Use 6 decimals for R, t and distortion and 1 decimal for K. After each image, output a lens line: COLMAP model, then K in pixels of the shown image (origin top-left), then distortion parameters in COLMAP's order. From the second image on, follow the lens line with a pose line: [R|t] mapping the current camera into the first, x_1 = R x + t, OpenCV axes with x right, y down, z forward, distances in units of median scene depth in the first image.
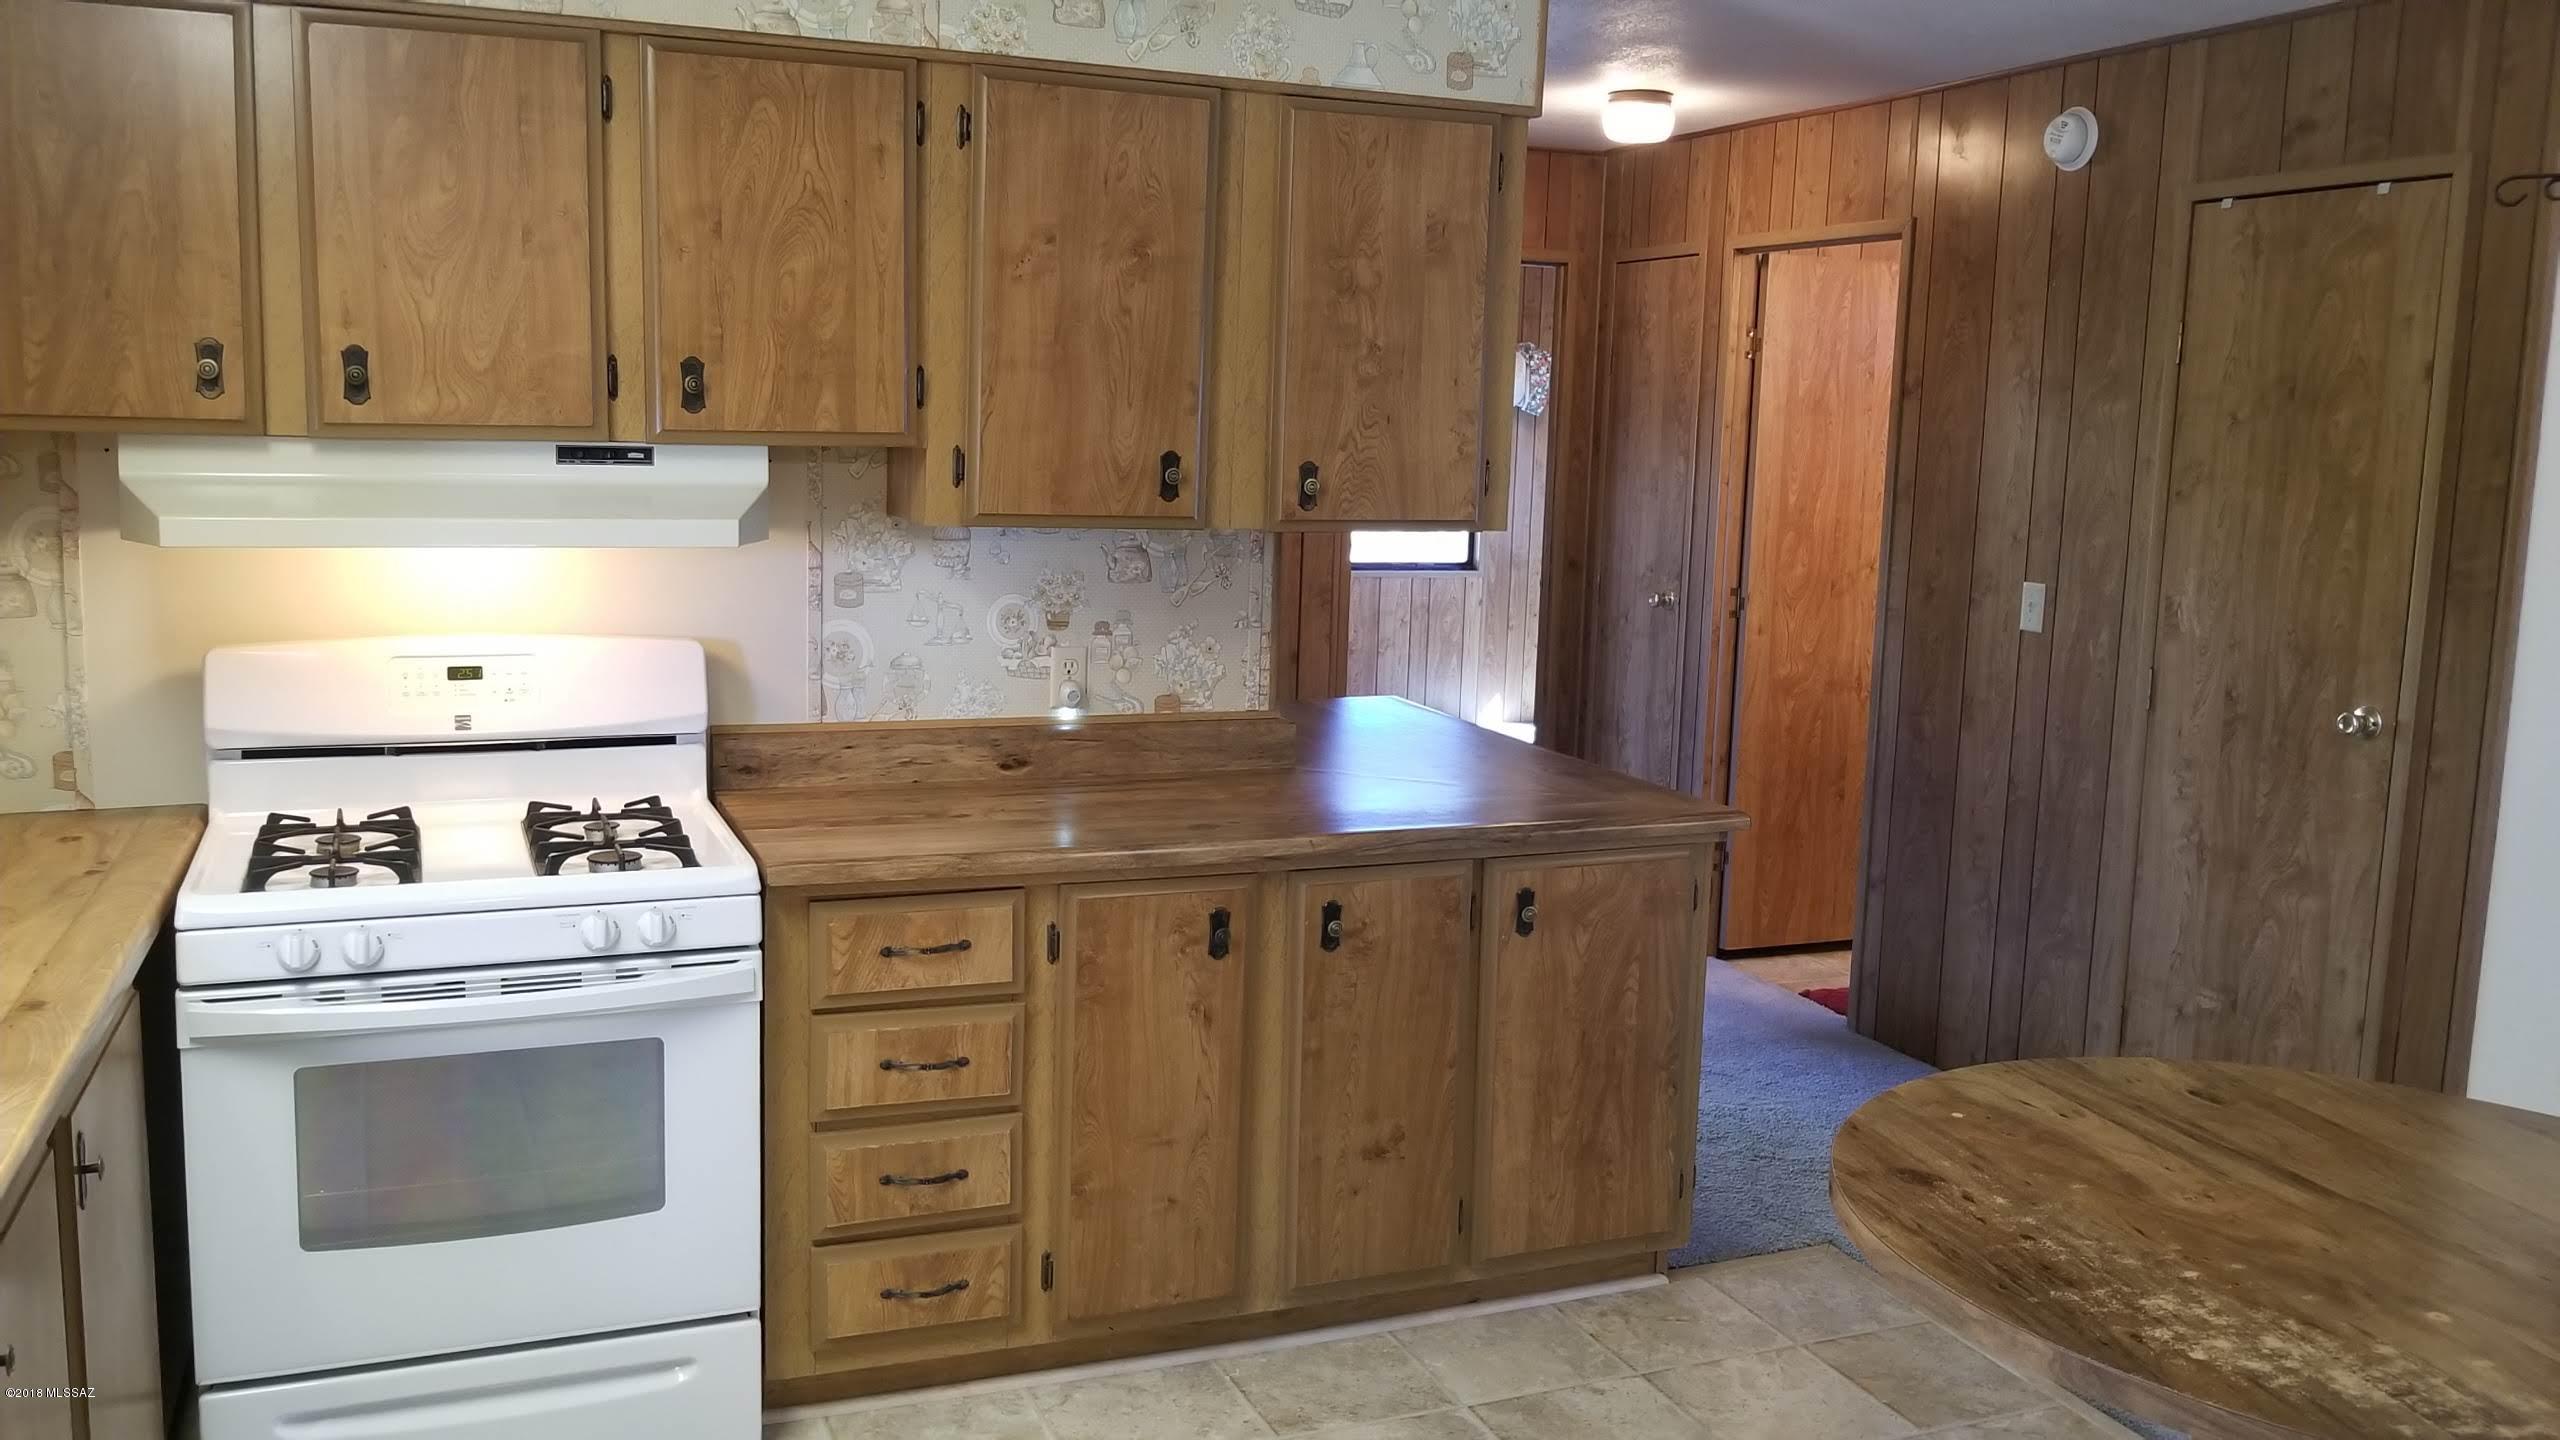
lens RADIAL K [[2053.1, 0, 1247.2], [0, 2053.1, 675.5], [0, 0, 1]] dist [-0.010224, -0.005763]
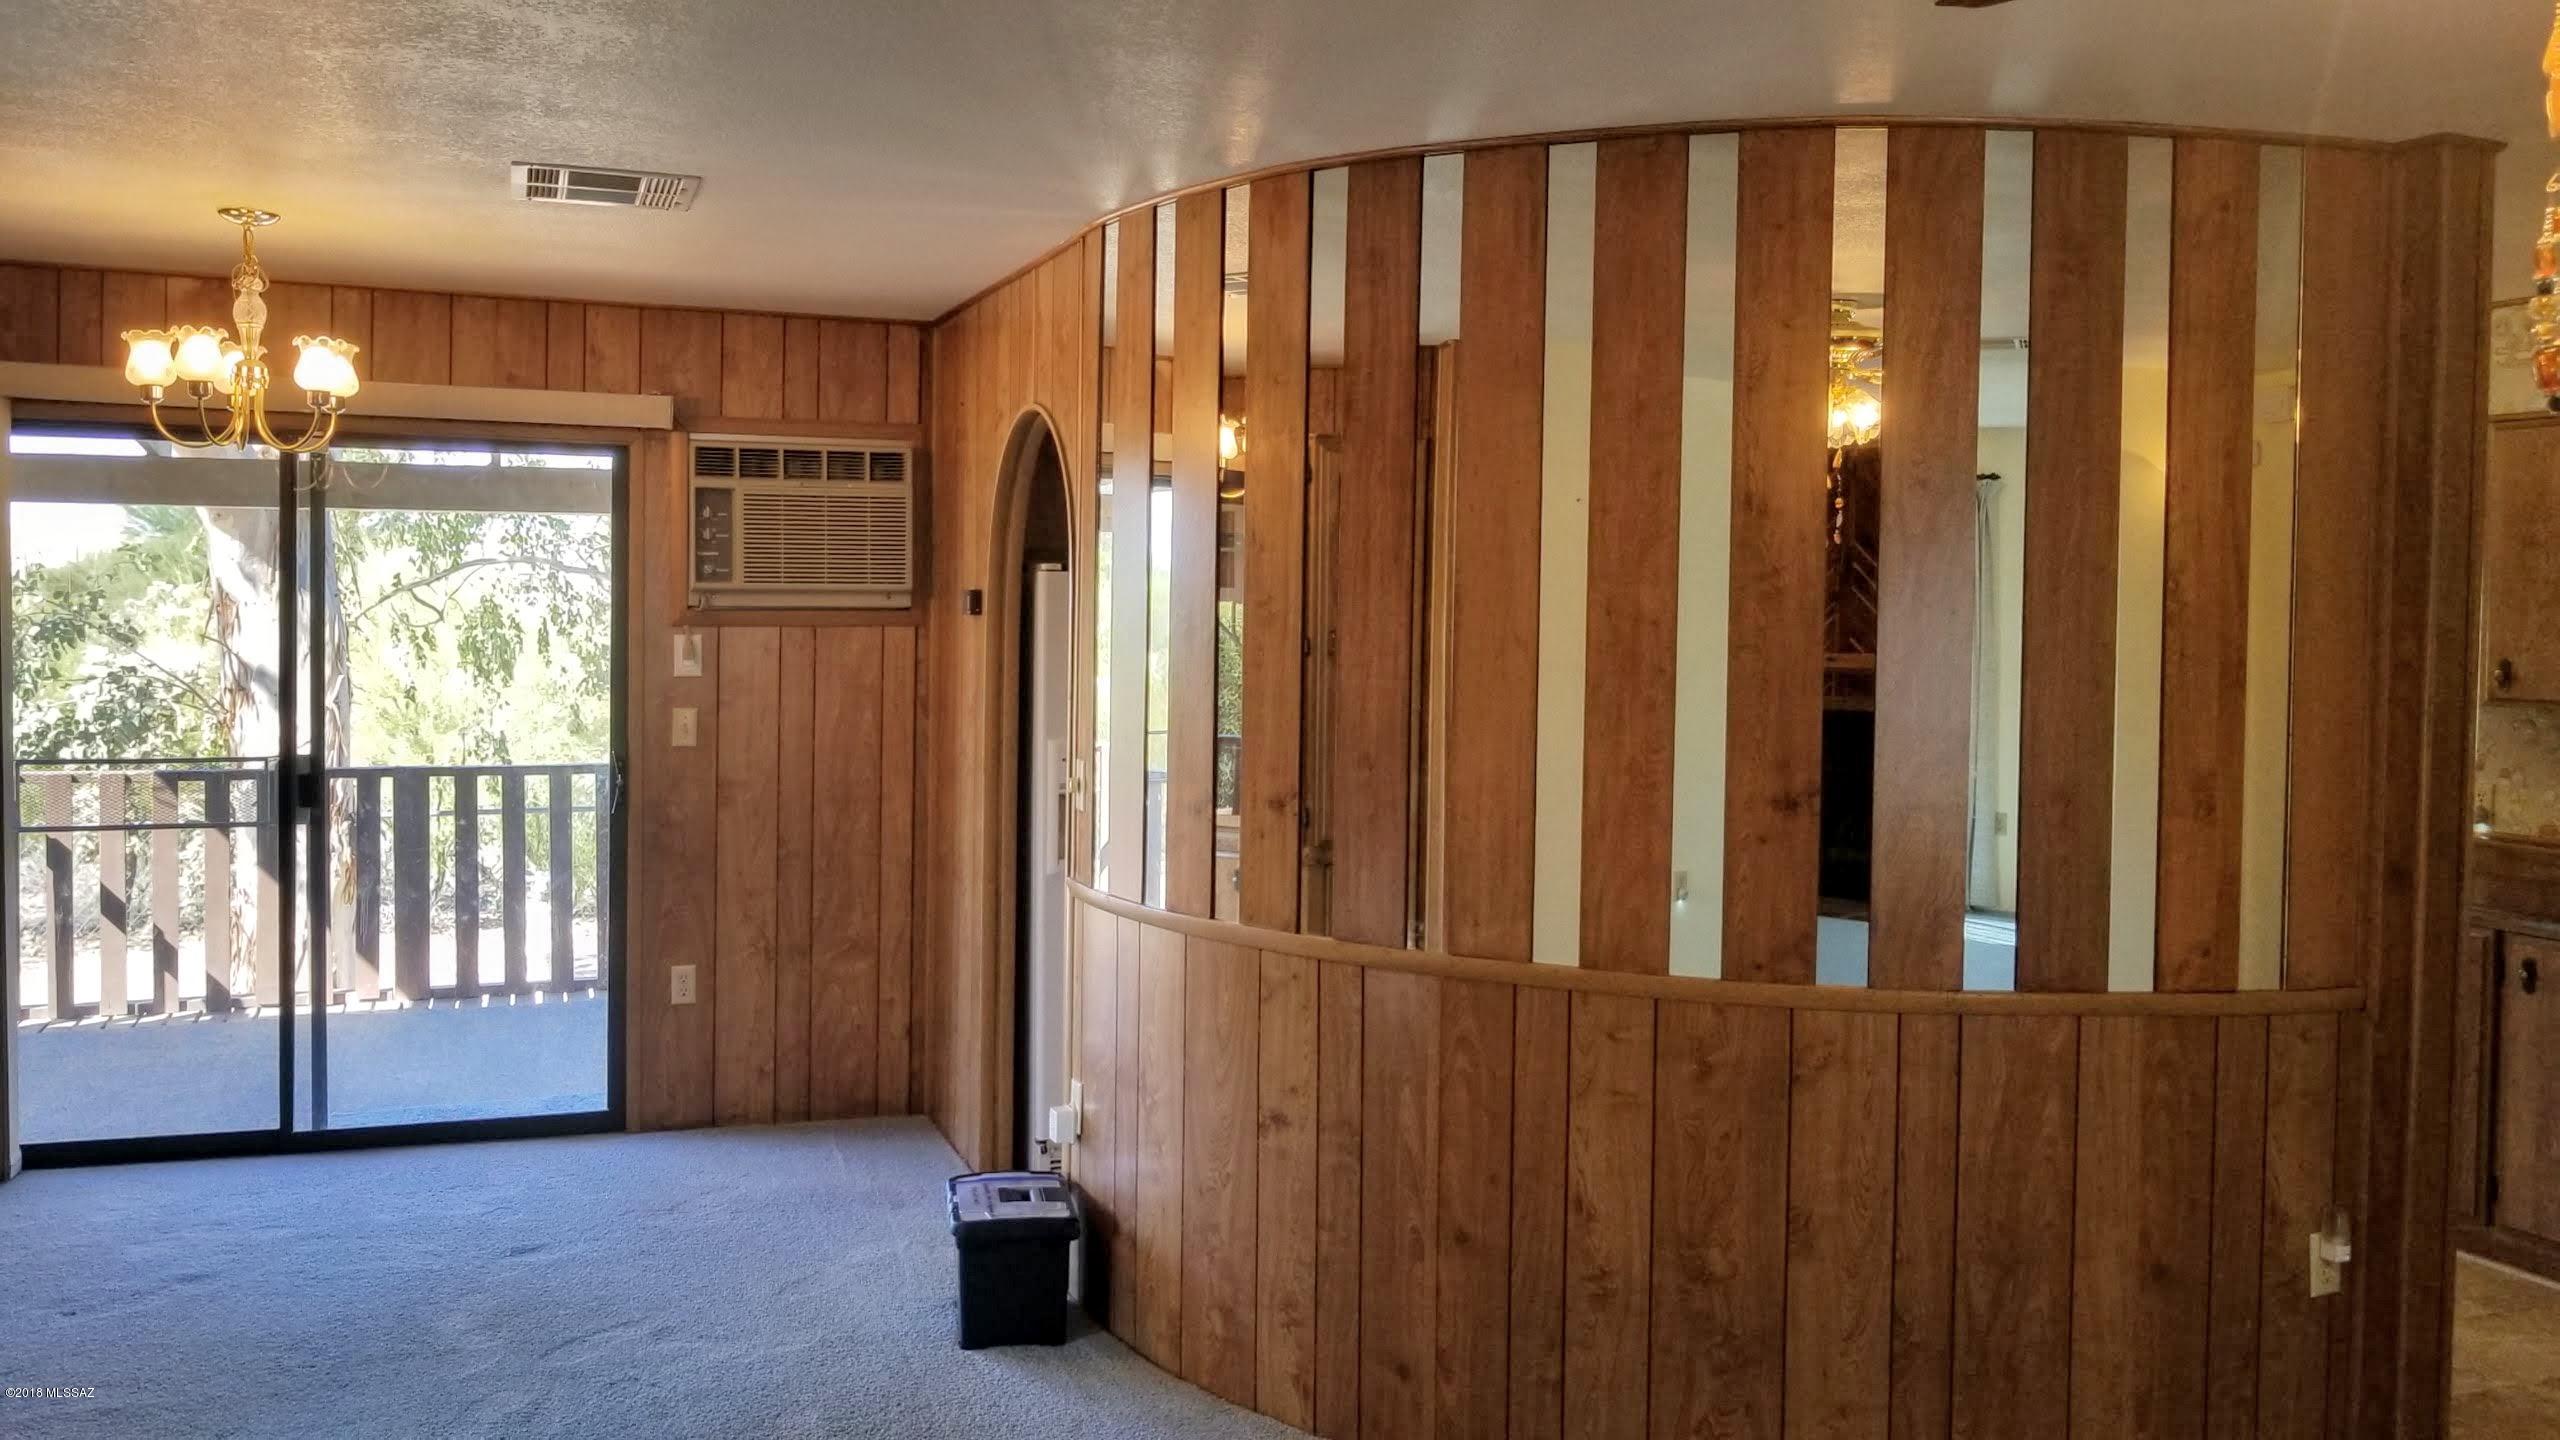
lens RADIAL K [[2053.1, 0, 1269.7], [0, 2053.1, 629.7], [0, 0, 1]] dist [-0.010224, -0.005763]
pose [[-0.017738, -0.009168, -0.999801, 1.508538], [-0.144388, 0.989500, -0.006512, 0.013464], [0.989362, 0.144244, -0.018875, 0.134292]]
